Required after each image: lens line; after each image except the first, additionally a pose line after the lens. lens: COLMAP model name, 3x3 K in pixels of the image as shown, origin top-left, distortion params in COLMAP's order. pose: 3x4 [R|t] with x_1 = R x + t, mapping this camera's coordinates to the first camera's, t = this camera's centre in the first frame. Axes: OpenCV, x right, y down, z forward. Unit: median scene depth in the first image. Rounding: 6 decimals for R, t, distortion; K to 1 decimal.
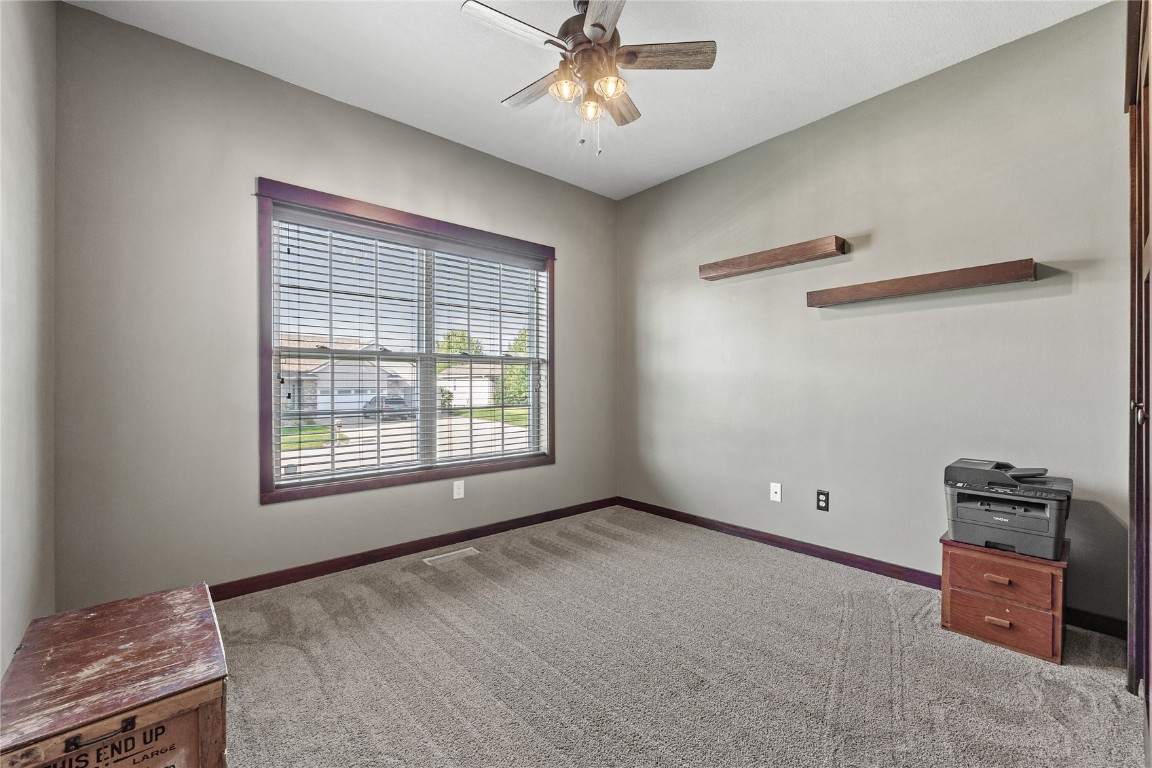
lens RADIAL K [[450.4, 0, 576.0], [0, 450.4, 384.0], [0, 0, 1]] dist [0.000606, 0.000111]
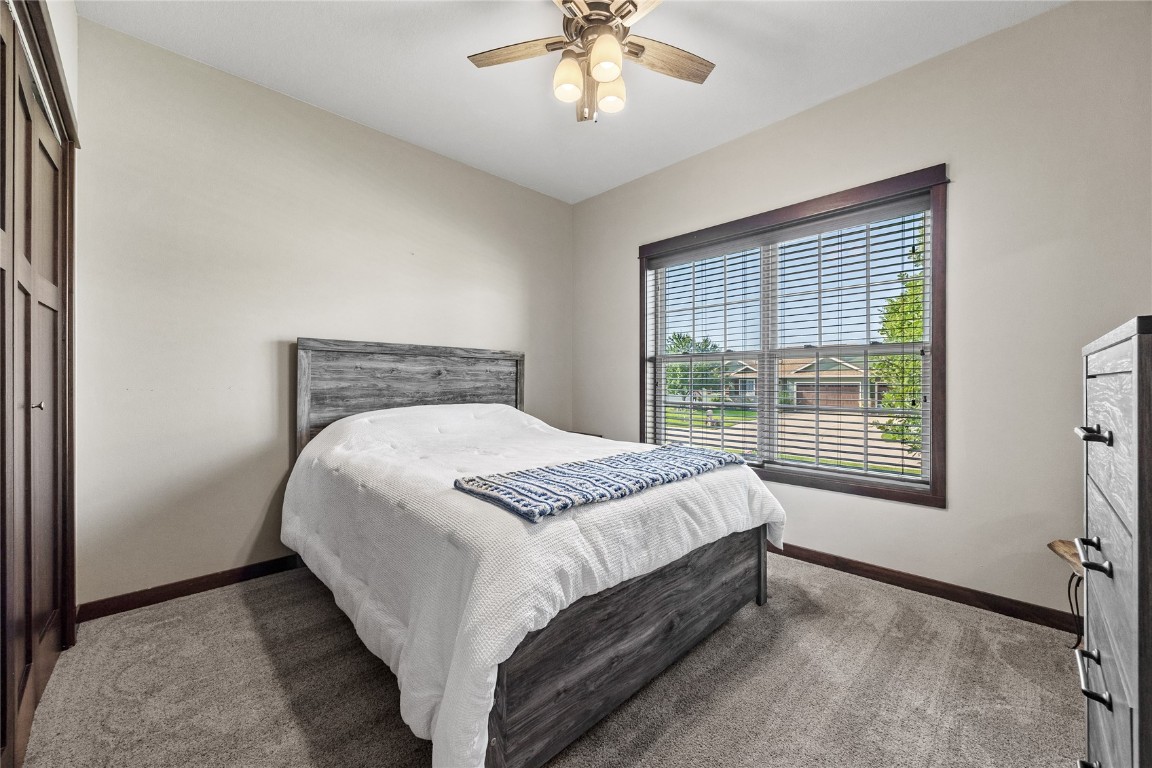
lens RADIAL K [[450.4, 0, 576.0], [0, 450.4, 384.0], [0, 0, 1]] dist [0.000606, 0.000111]
pose [[0.083740, 0.007509, -0.996459, 0.541784], [-0.003501, 0.999968, 0.007242, 0.000091], [0.996481, 0.002882, 0.083764, 0.439817]]
